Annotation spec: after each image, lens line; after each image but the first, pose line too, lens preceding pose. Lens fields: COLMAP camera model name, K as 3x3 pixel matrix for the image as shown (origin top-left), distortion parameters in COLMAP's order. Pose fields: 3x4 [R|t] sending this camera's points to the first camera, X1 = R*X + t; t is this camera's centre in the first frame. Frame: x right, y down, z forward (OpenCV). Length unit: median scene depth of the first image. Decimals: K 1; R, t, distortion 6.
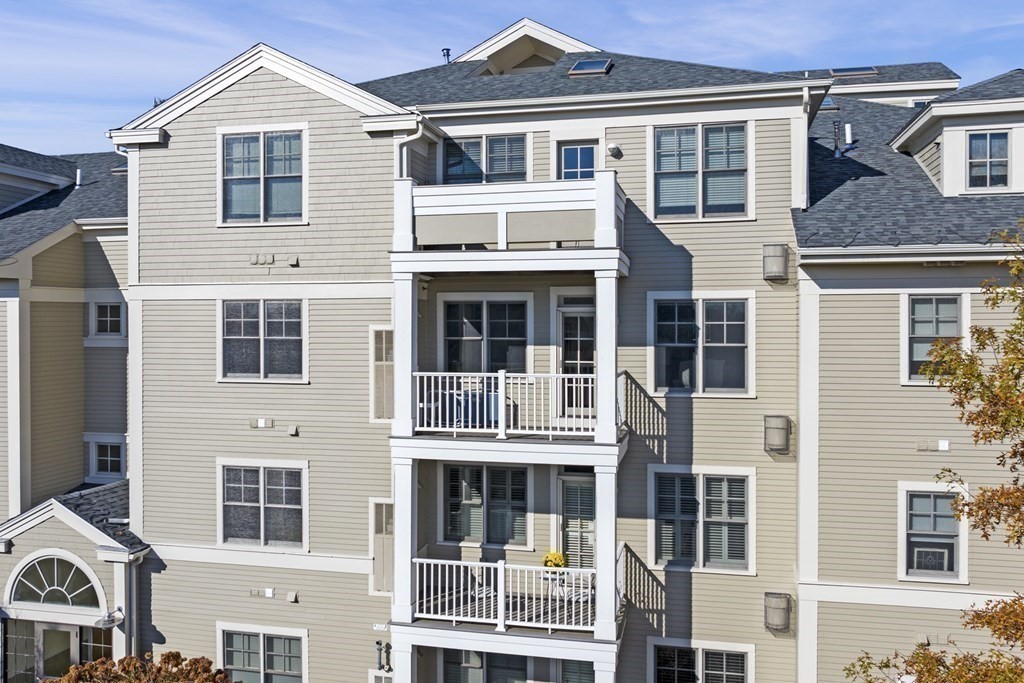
lens RADIAL K [[806.6, 0, 512.0], [0, 806.6, 341.5], [0, 0, 1]] dist [-0.024887, -0.006365]
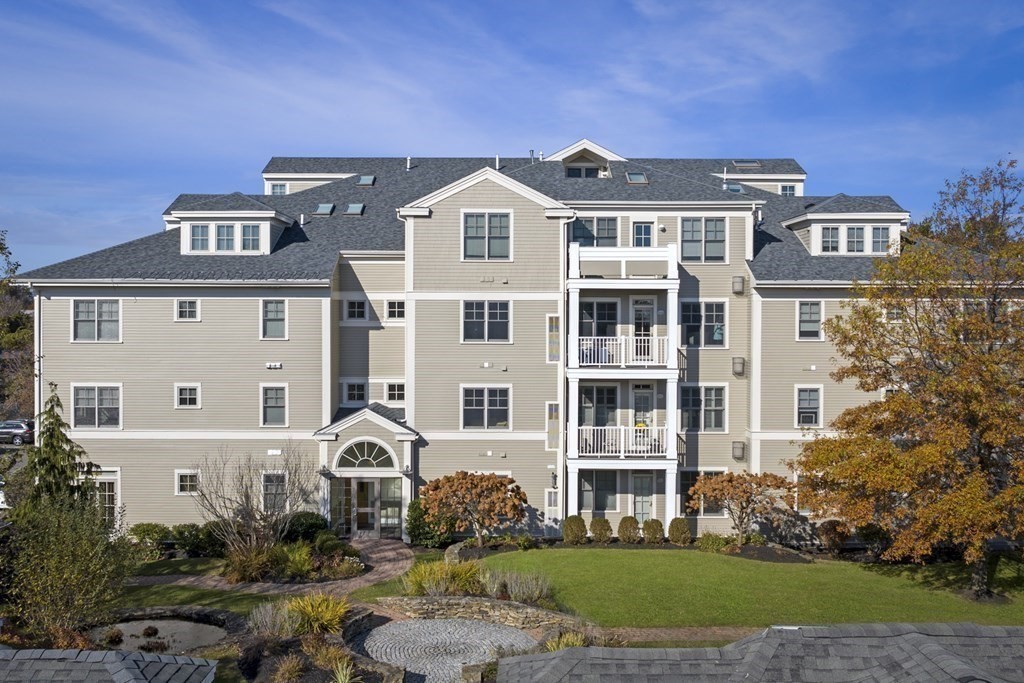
lens RADIAL K [[806.6, 0, 512.0], [0, 806.6, 341.5], [0, 0, 1]] dist [-0.024887, -0.006365]
pose [[0.979126, -0.004038, 0.203216, -0.660672], [0.001283, 0.999906, 0.013687, 0.020018], [-0.203252, -0.013141, 0.979038, -0.918990]]
